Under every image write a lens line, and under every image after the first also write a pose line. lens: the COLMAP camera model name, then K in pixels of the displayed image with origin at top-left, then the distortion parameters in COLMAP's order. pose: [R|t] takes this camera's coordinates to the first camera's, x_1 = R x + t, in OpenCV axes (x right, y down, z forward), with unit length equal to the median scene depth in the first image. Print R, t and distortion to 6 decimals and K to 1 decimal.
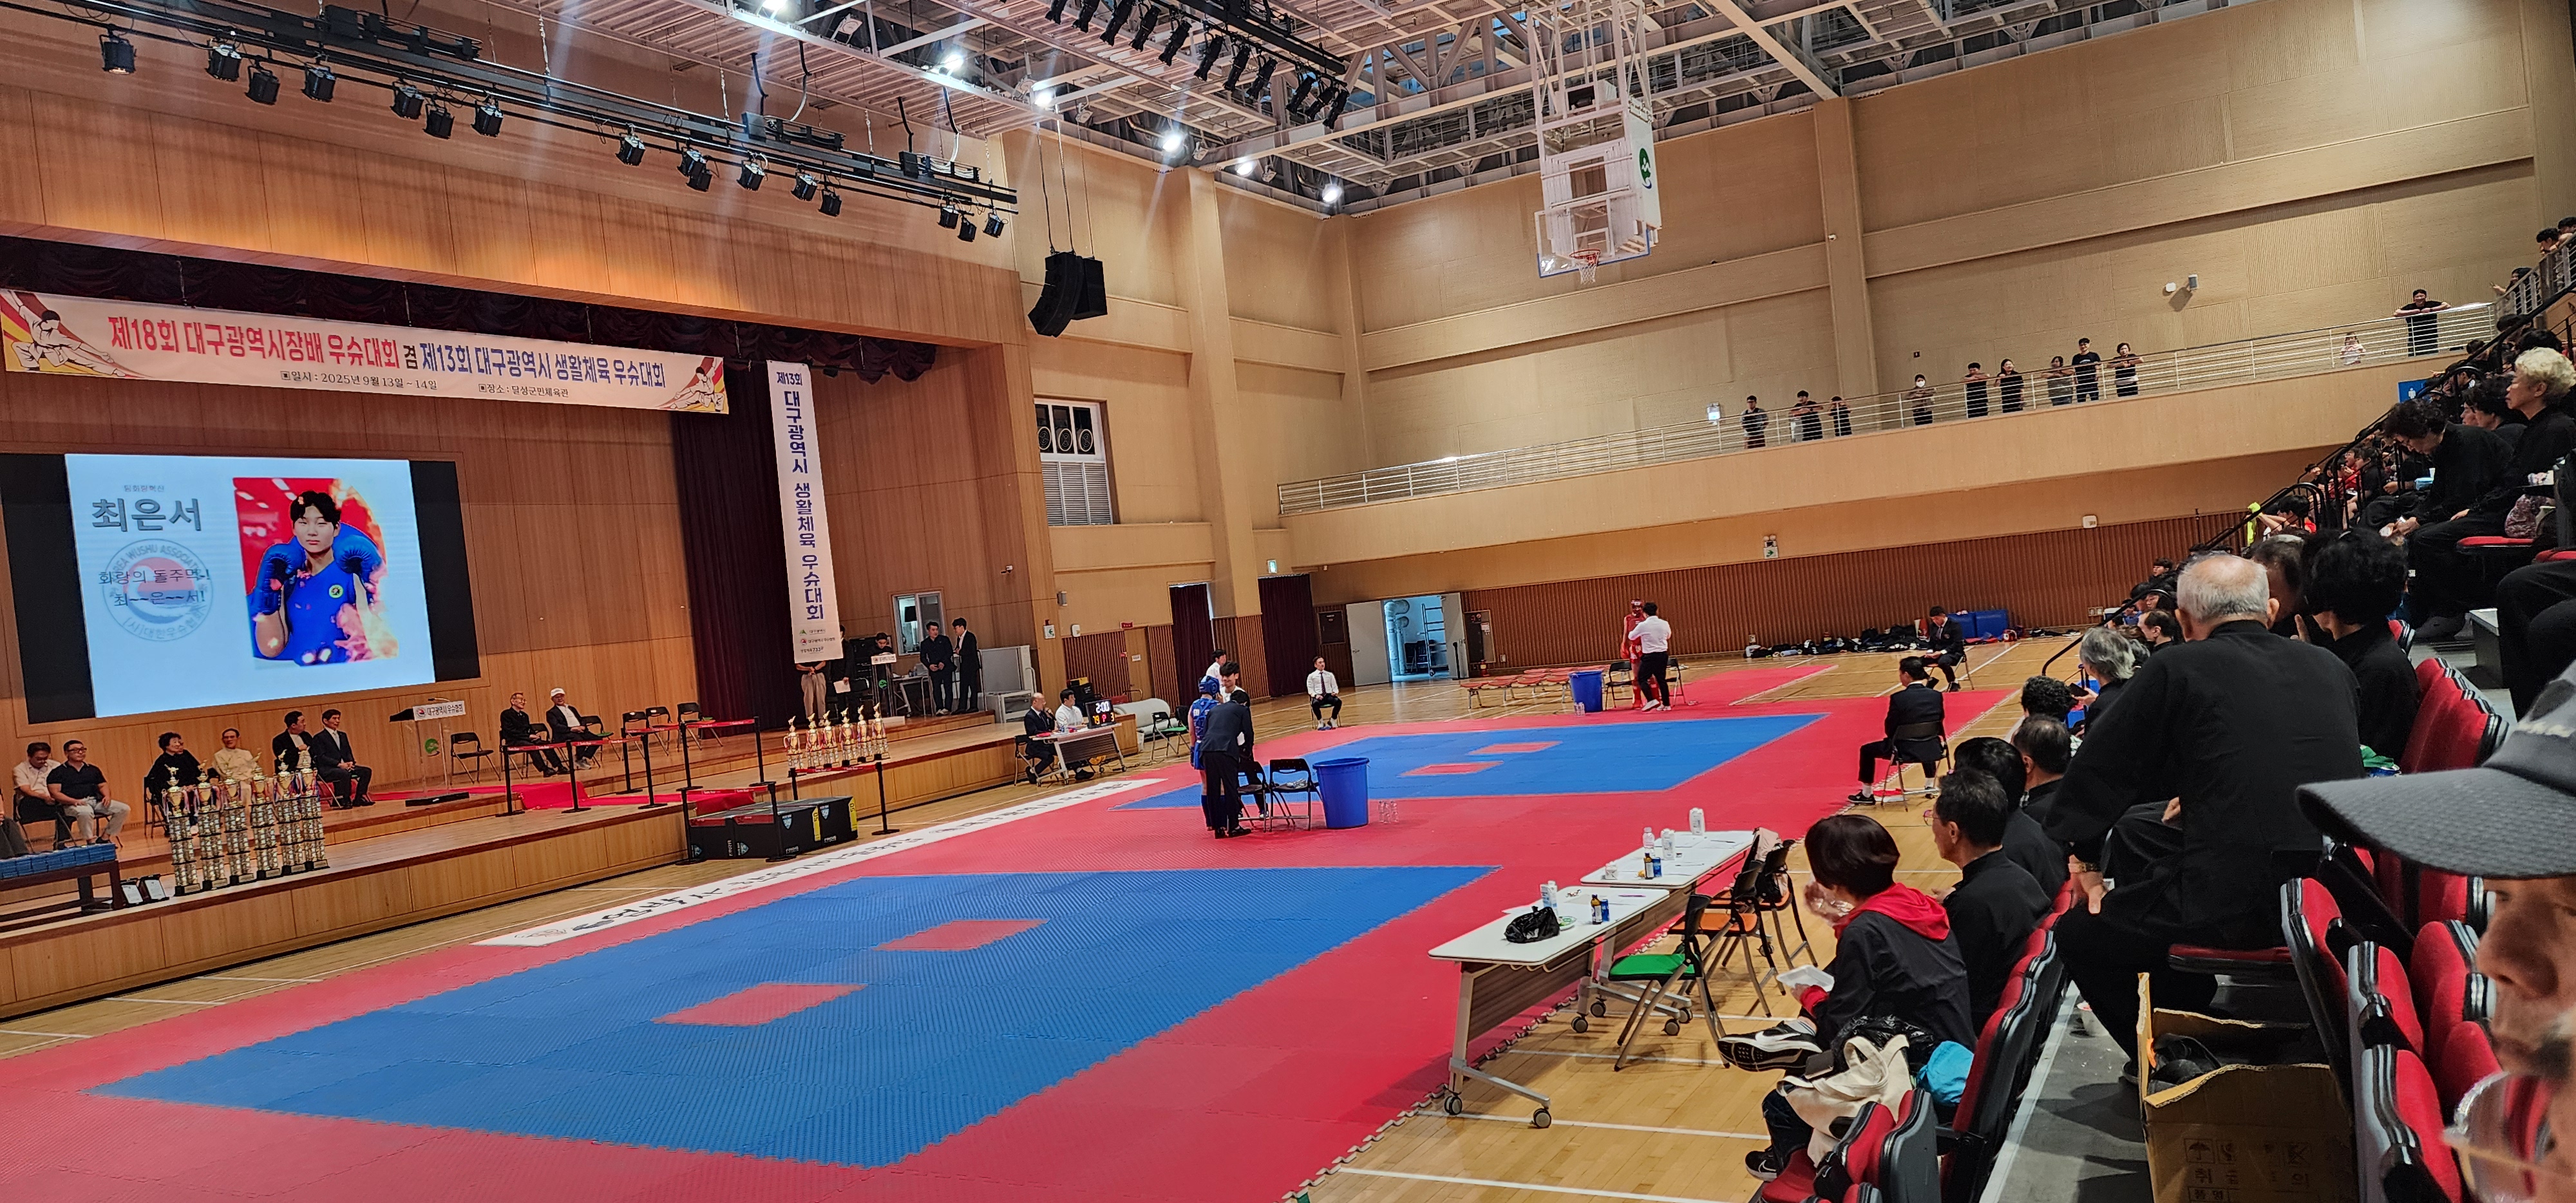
lens RADIAL K [[1730.4, 0, 1288.0], [0, 1730.4, 601.5], [0, 0, 1]] dist [0.115390, -0.122555]
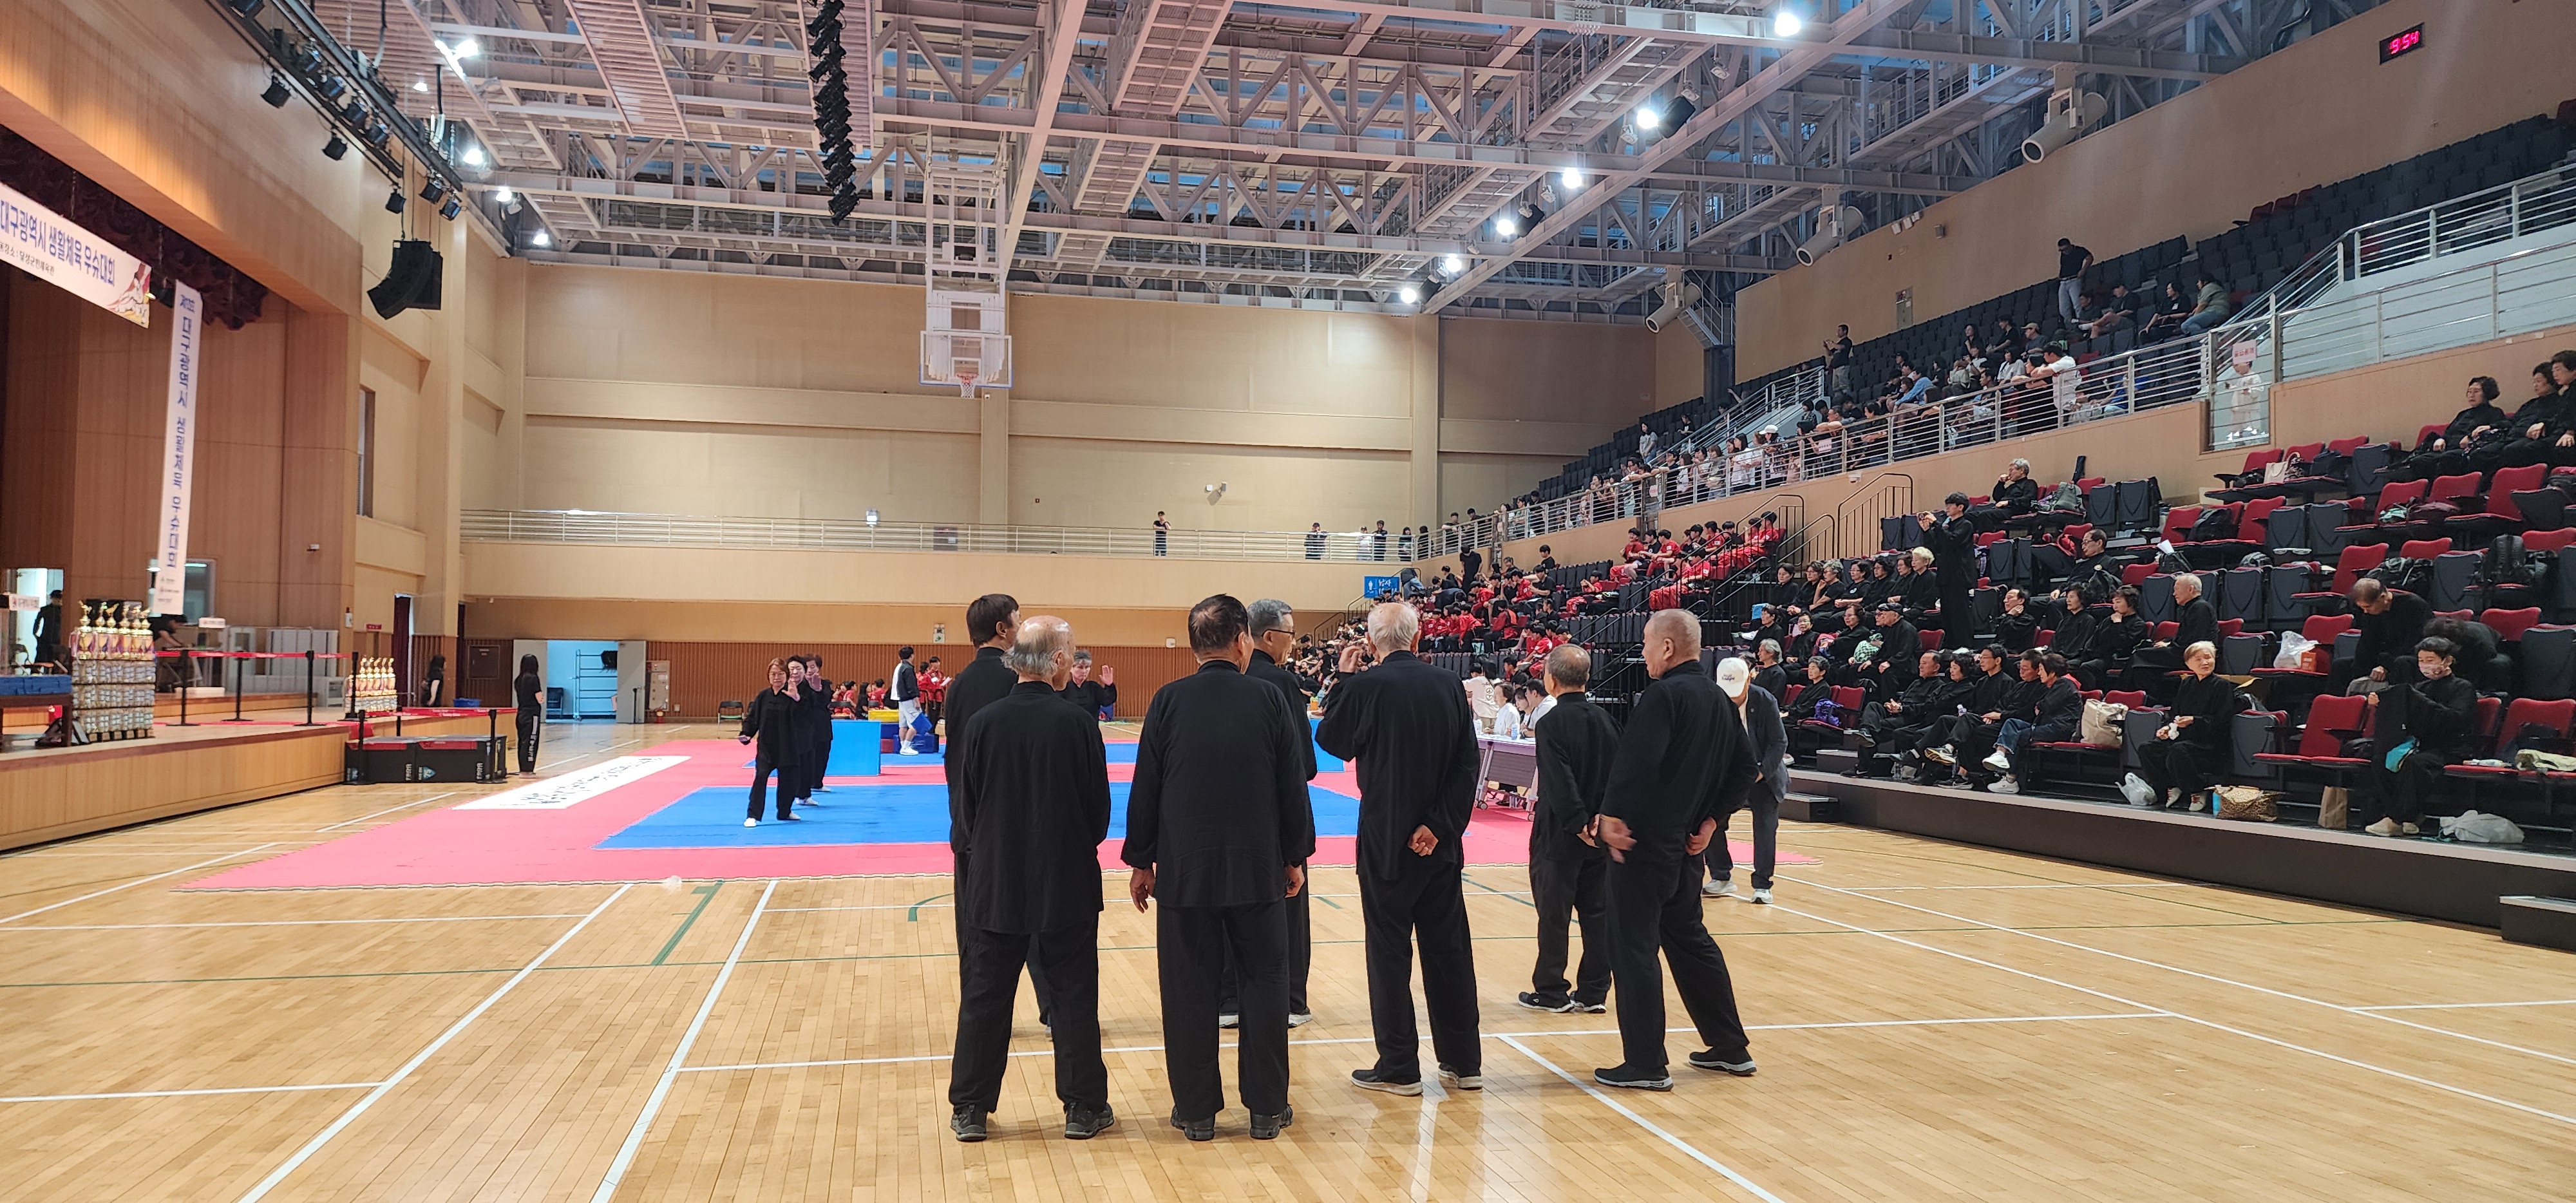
lens RADIAL K [[1730.4, 0, 1288.0], [0, 1730.4, 601.5], [0, 0, 1]] dist [0.115390, -0.122555]
pose [[0.727360, 0.140991, 0.671617, -0.412857], [-0.084483, 0.989620, -0.116254, 0.075840], [-0.681036, 0.027818, 0.731721, -0.059891]]
